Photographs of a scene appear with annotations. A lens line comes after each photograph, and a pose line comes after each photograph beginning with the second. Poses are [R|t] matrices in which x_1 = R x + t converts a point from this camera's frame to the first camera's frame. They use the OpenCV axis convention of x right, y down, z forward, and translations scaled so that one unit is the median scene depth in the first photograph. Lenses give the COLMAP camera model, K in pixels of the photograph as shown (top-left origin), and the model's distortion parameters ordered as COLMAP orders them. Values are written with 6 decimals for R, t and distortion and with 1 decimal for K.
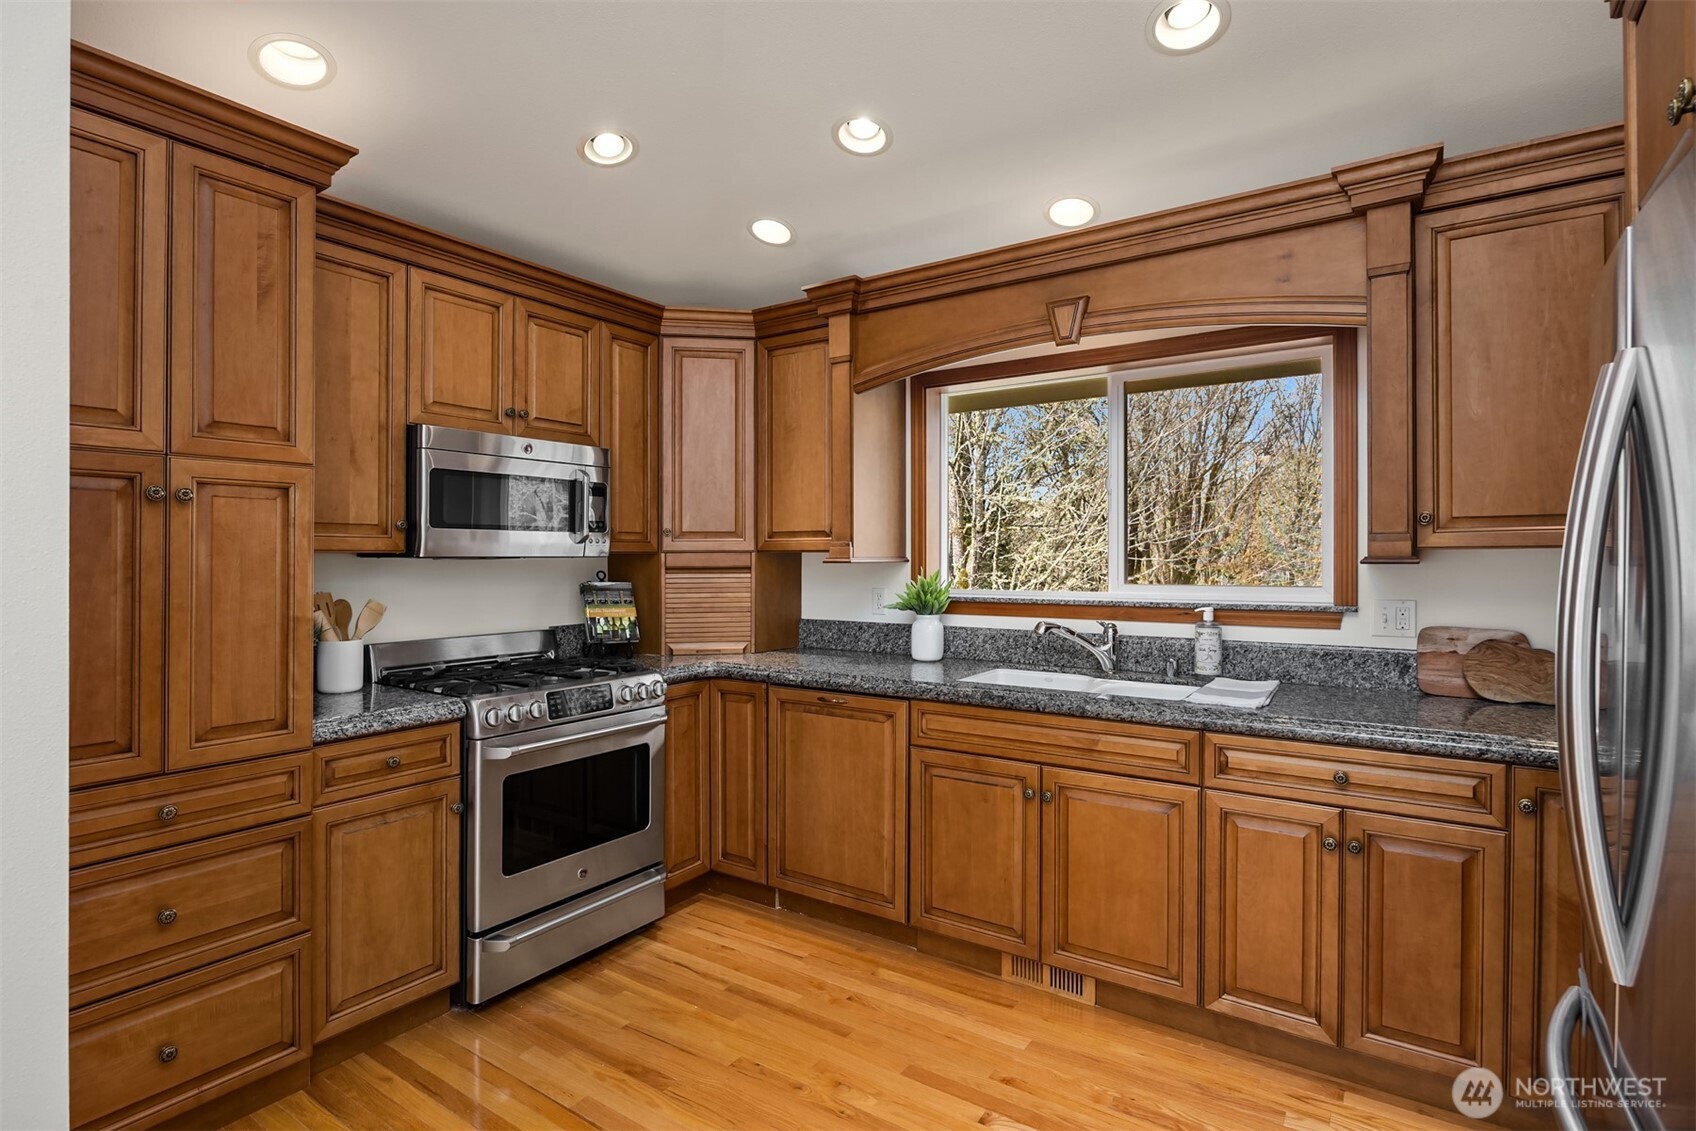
lens RADIAL K [[856.3, 0, 819.4], [0, 856.3, 551.0], [0, 0, 1]] dist [-0.006862, -0.000511]
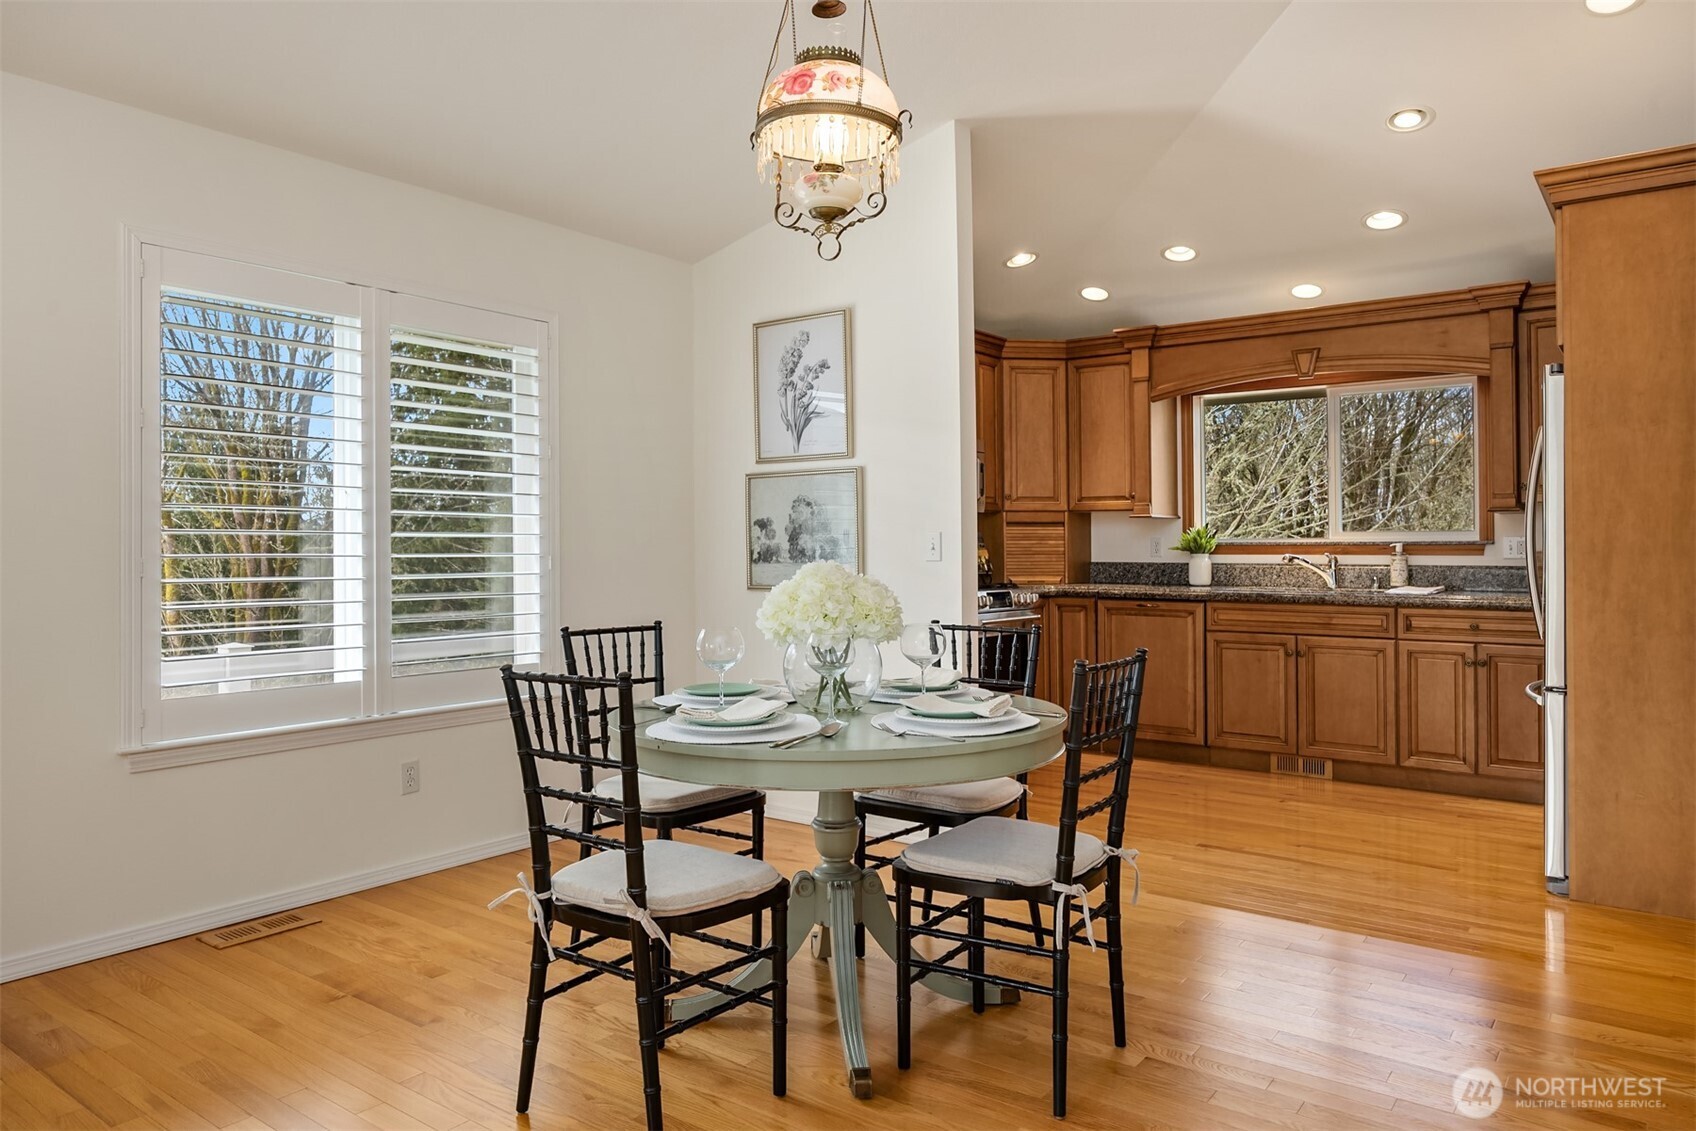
lens RADIAL K [[1141.6, 0, 817.4], [0, 1141.6, 504.7], [0, 0, 1]] dist [-0.002131, 0.007247]
pose [[0.998970, 0.001174, -0.045355, -0.504993], [-0.002531, 0.999551, -0.029873, 0.059231], [0.045300, 0.029957, 0.998524, -1.116344]]
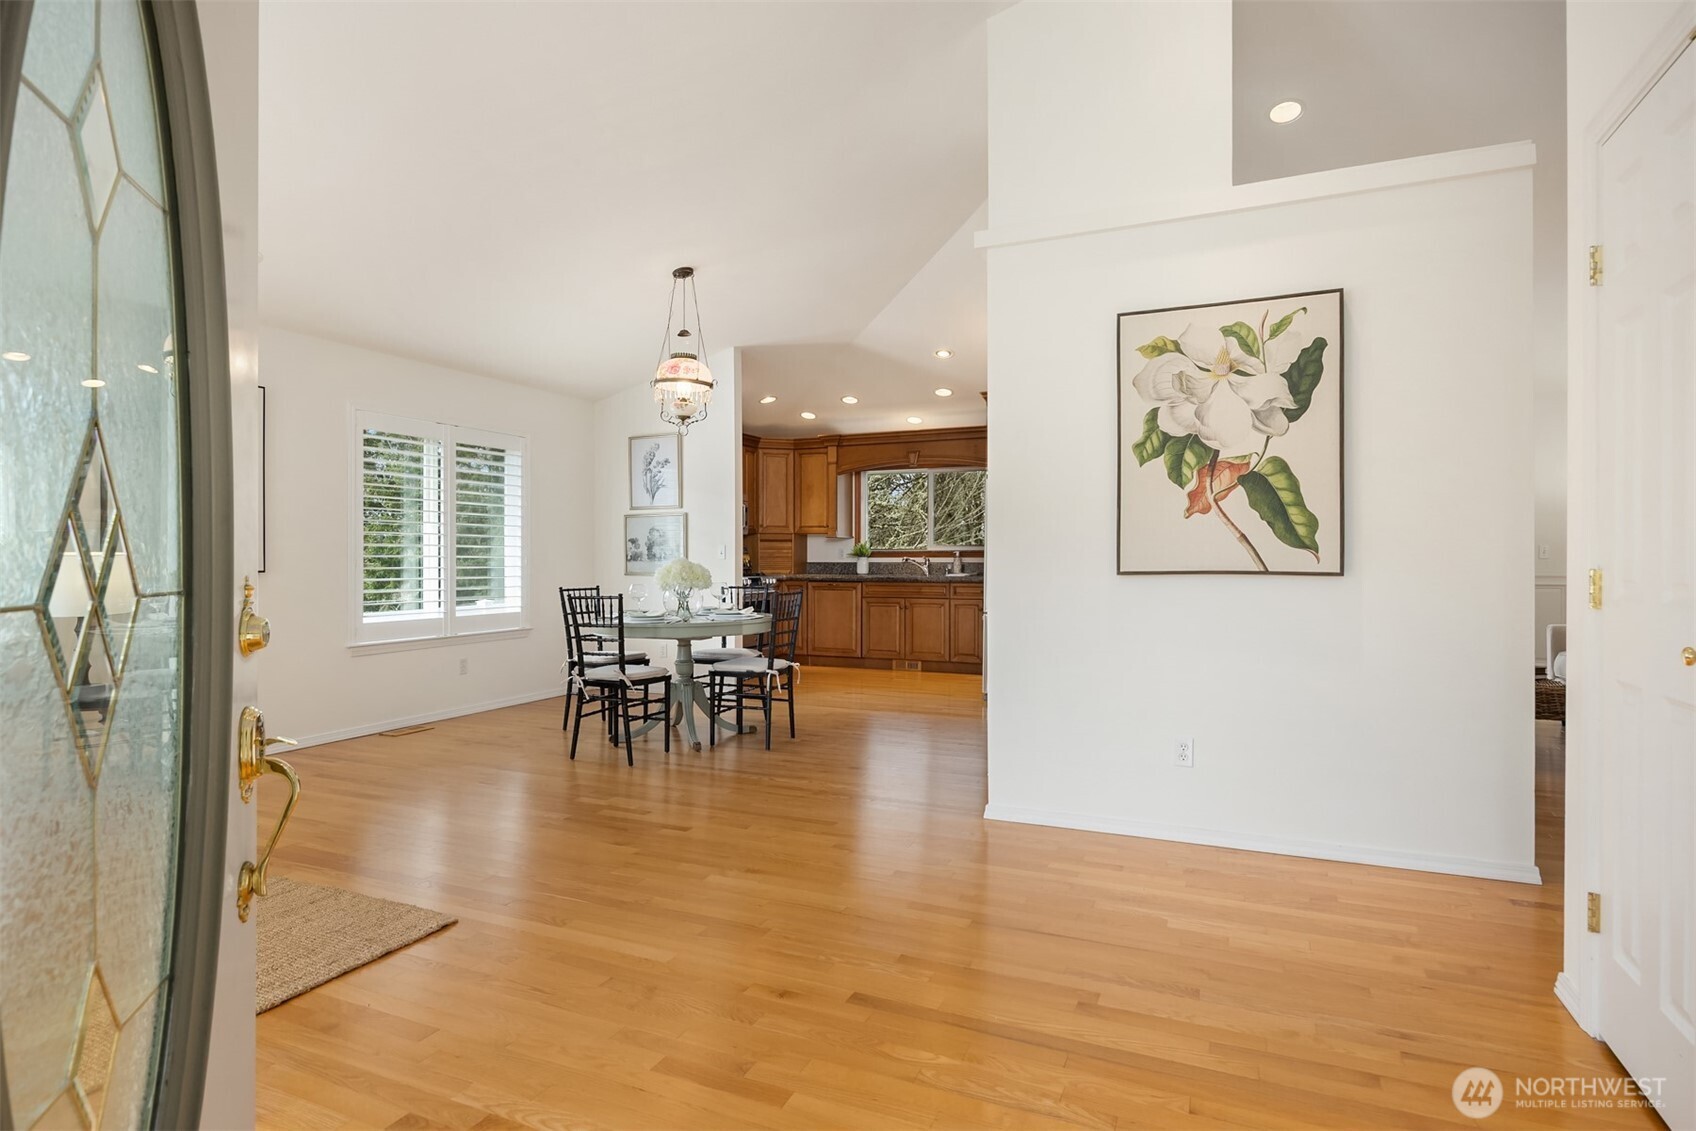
lens RADIAL K [[916.3, 0, 818.7], [0, 916.3, 533.0], [0, 0, 1]] dist [-0.017074, 0.000004]
pose [[0.985244, 0.006884, 0.171020, -0.586768], [-0.003539, 0.999797, -0.019853, 0.064973], [-0.171122, 0.018955, 0.985068, -2.111539]]
